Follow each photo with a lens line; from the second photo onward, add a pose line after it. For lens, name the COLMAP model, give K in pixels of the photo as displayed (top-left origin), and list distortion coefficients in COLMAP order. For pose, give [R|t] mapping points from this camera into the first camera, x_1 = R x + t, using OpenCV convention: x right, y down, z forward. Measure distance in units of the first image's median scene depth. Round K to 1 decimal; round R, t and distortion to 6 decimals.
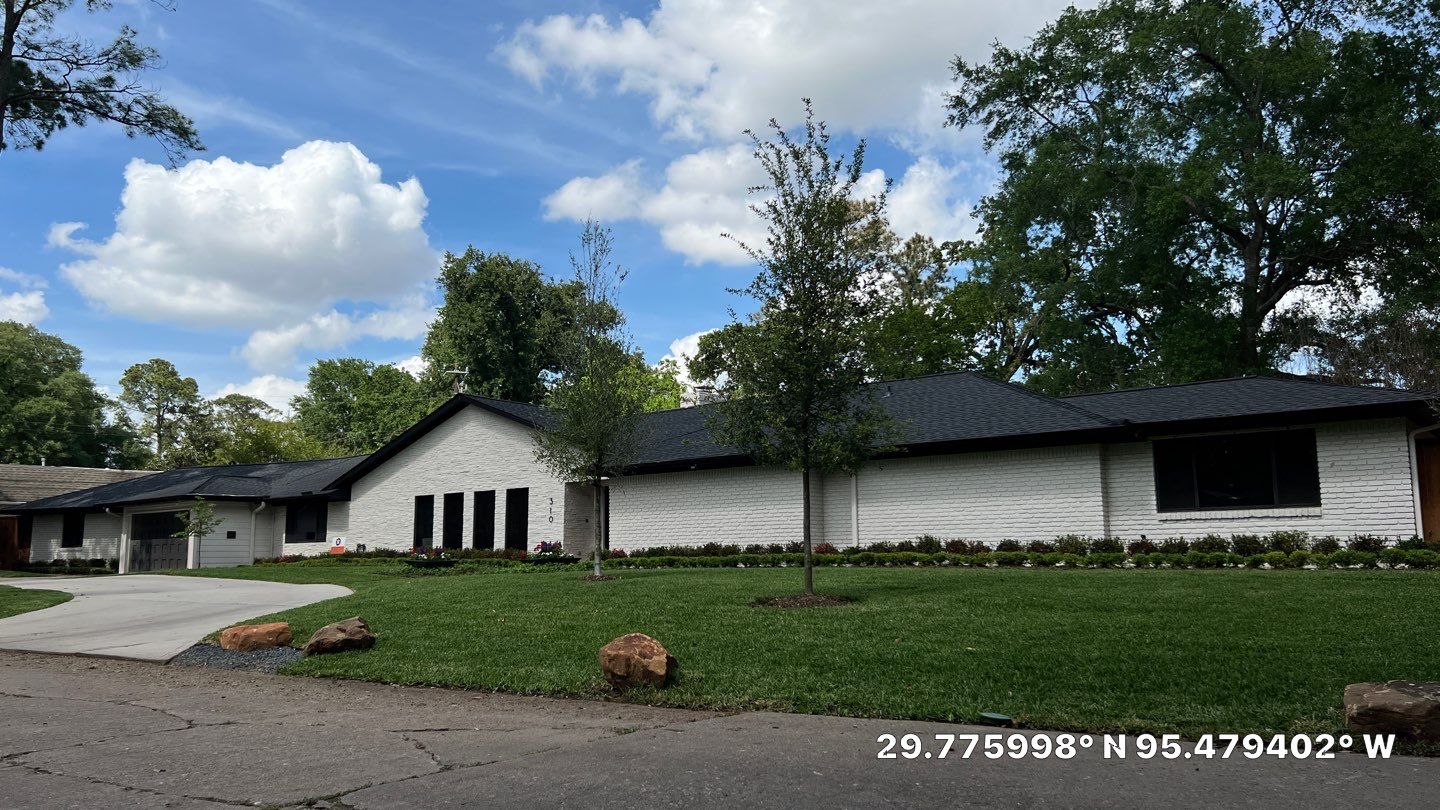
lens RADIAL K [[1074.7, 0, 728.4], [0, 1074.7, 402.2], [0, 0, 1]] dist [0.036810, -0.025655]
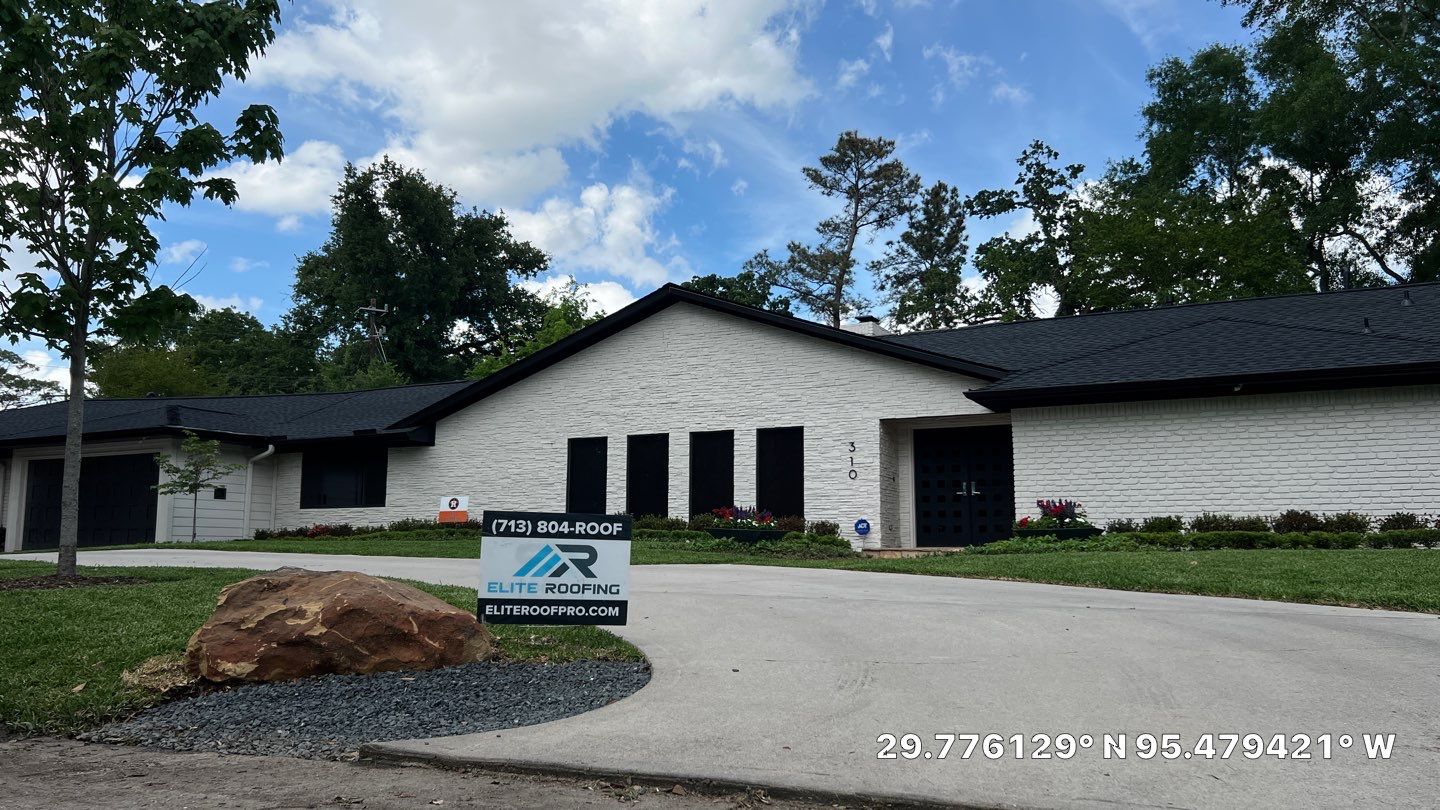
lens RADIAL K [[1074.7, 0, 711.9], [0, 1074.7, 400.3], [0, 0, 1]] dist [0.036810, -0.025655]
pose [[0.977469, 0.044435, 0.206349, -0.280958], [-0.045174, 0.998978, -0.001129, 0.049322], [-0.206188, -0.008218, 0.978478, 0.270378]]
